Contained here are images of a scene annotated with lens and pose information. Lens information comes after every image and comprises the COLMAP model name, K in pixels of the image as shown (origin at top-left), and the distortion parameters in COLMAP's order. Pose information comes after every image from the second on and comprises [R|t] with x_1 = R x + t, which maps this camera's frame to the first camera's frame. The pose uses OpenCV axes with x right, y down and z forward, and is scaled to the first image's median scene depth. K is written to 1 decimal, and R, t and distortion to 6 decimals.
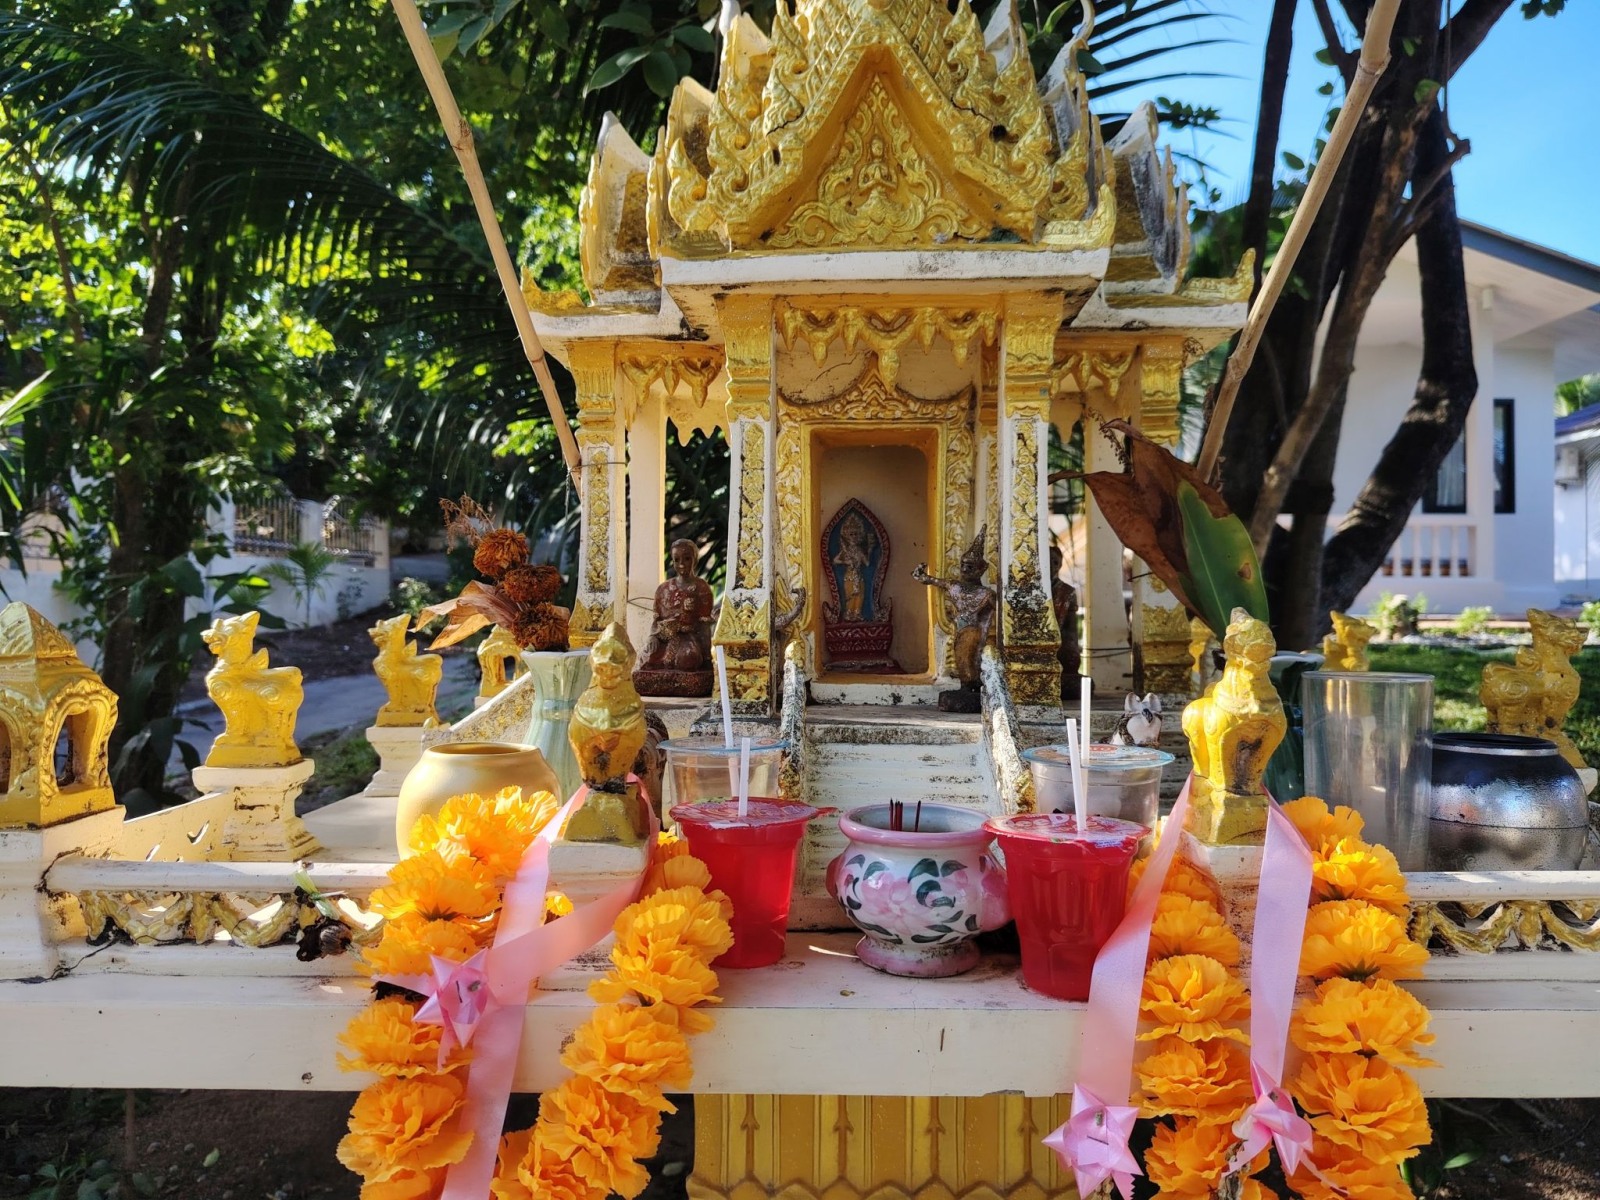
lens RADIAL K [[1113.8, 0, 800.0], [0, 1113.8, 600.0], [0, 0, 1]] dist [0.090552, -0.124369]
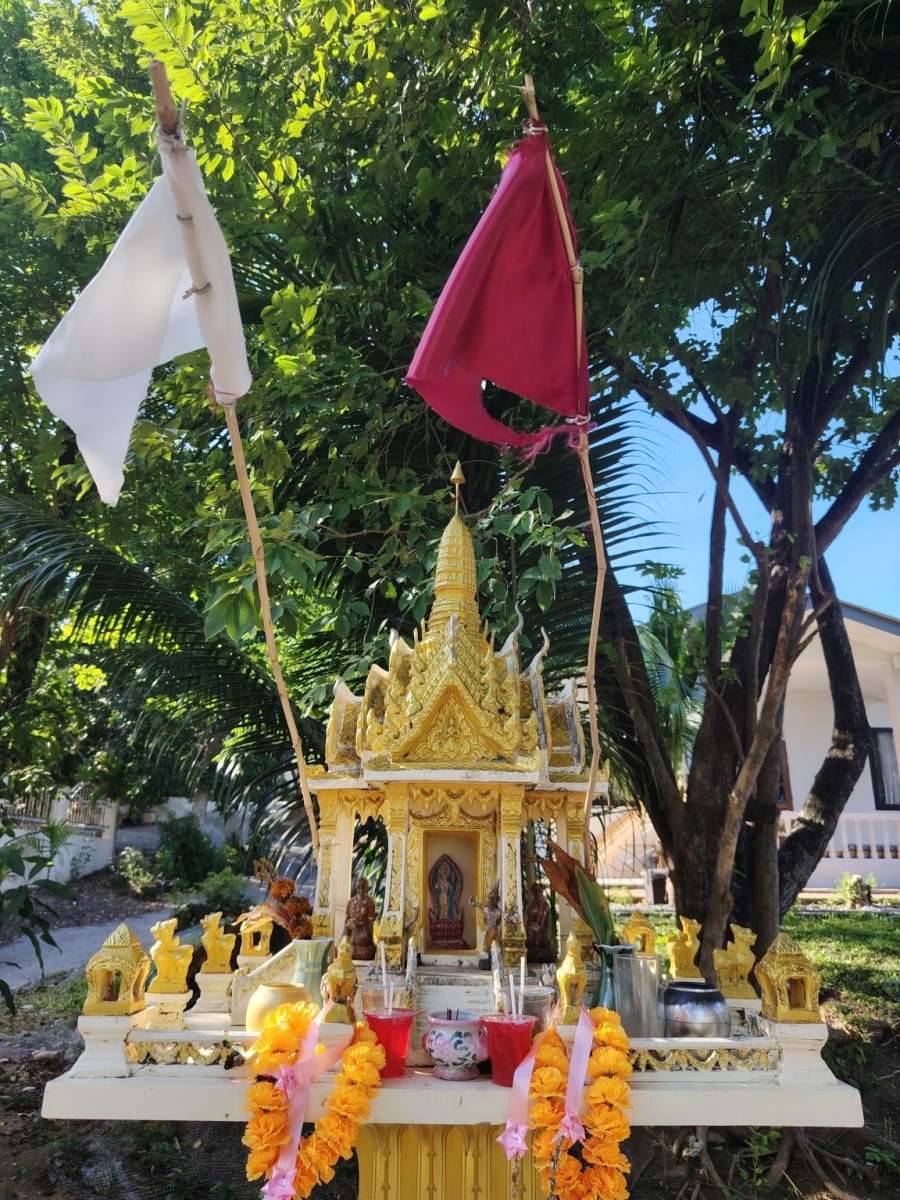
lens RADIAL K [[828.6, 0, 450.0], [0, 828.6, 600.0], [0, 0, 1]] dist [0.072654, -0.119291]
pose [[0.999579, 0.019249, 0.021719, 0.019994], [-0.011786, 0.953135, -0.302315, -0.101054], [-0.026520, 0.301932, 0.952961, -0.838582]]
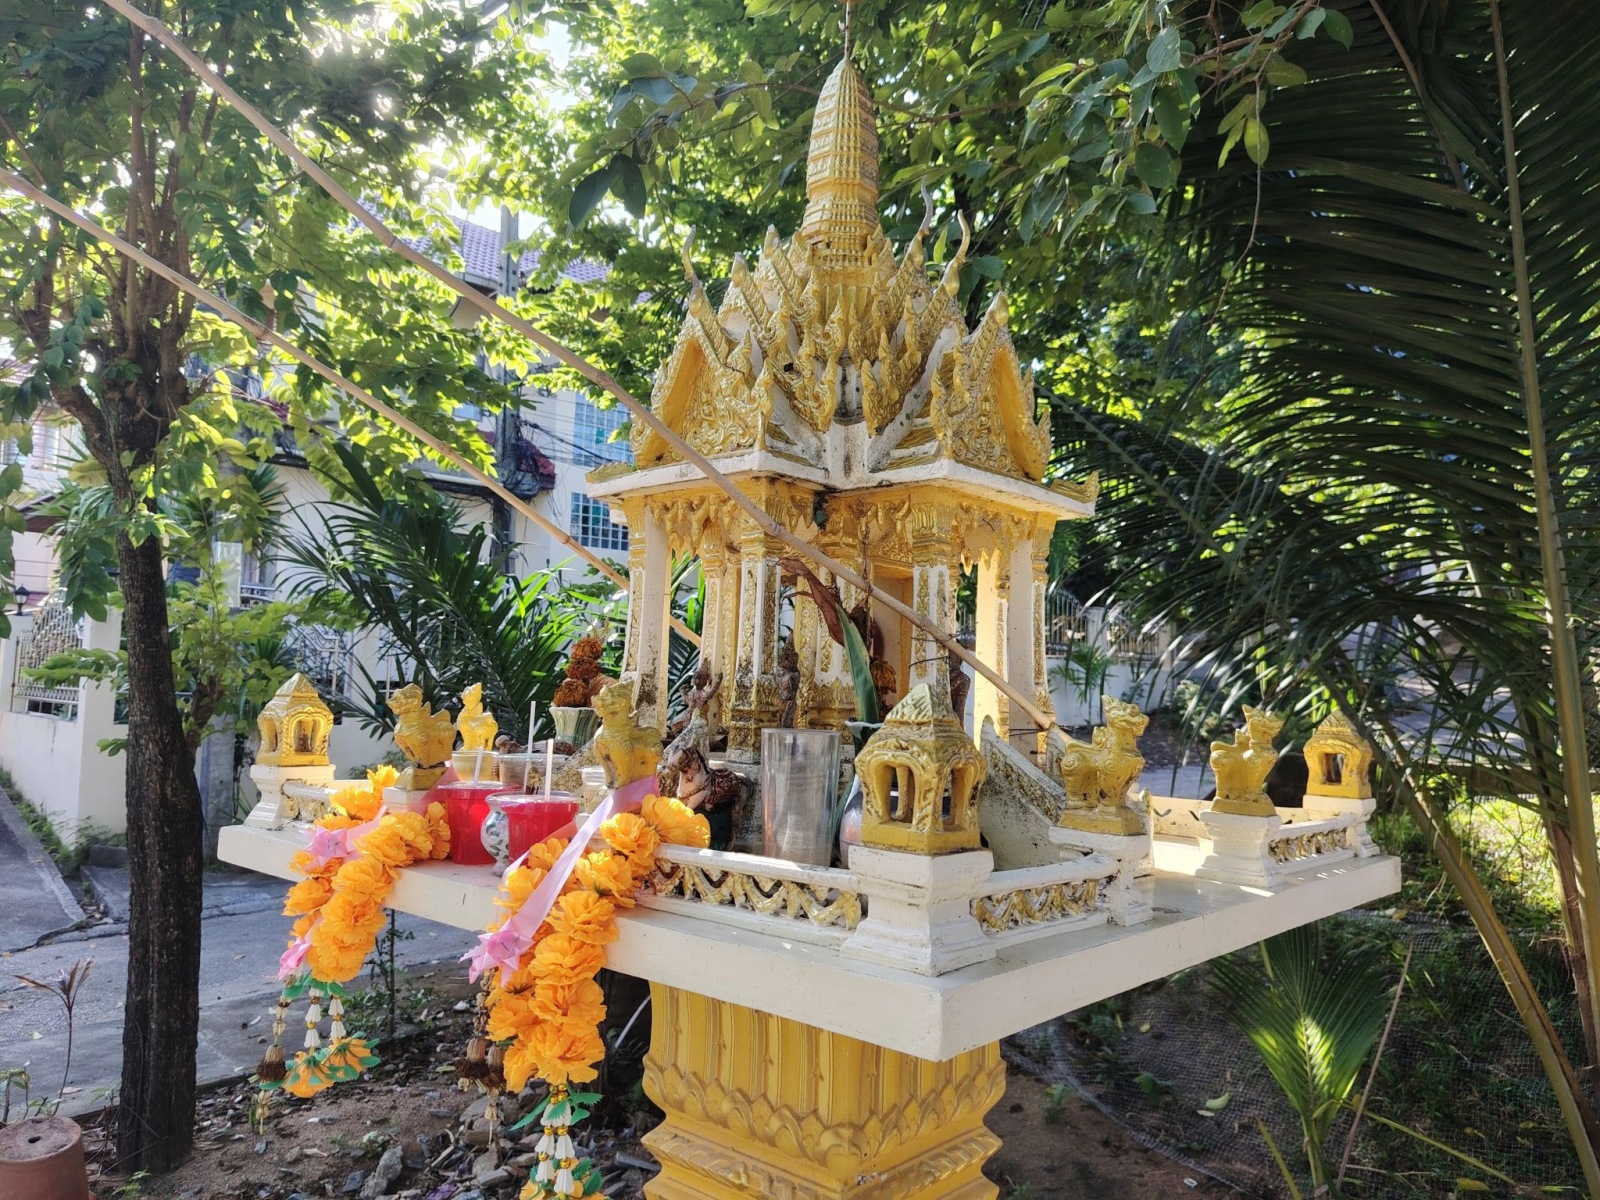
lens RADIAL K [[1099.4, 0, 800.0], [0, 1099.4, 600.0], [0, 0, 1]] dist [0.089889, -0.114917]
pose [[0.762314, -0.034957, -0.646263, 1.171797], [-0.024760, 0.996234, -0.083093, 0.012839], [0.646734, 0.079345, 0.758577, -0.081050]]
